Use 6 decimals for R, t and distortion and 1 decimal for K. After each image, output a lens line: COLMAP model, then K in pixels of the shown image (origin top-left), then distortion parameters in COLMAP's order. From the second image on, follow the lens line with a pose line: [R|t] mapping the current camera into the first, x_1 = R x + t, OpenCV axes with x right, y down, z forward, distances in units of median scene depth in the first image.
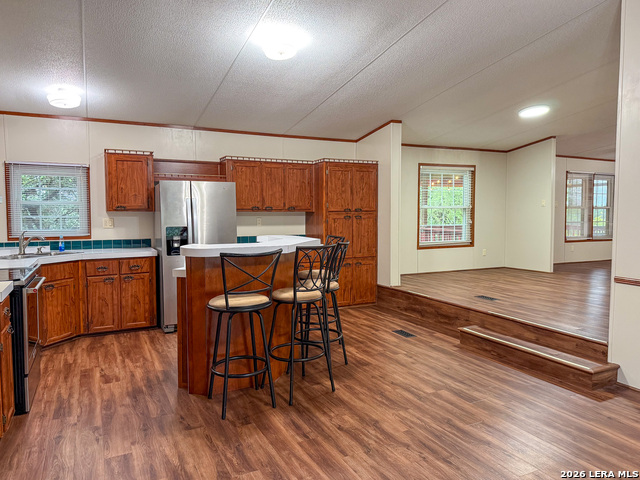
lens RADIAL K [[458.6, 0, 320.0], [0, 458.6, 240.0], [0, 0, 1]] dist [0.005809, 0.003215]
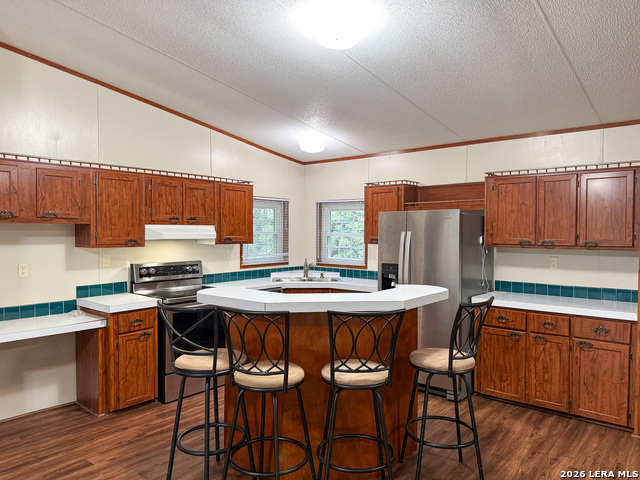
lens RADIAL K [[458.6, 0, 320.0], [0, 458.6, 240.0], [0, 0, 1]] dist [0.005809, 0.003215]
pose [[0.414747, 0.021046, -0.909693, 0.507616], [-0.054659, 0.998503, -0.001819, -0.077209], [0.908294, 0.050477, 0.415277, 0.586996]]
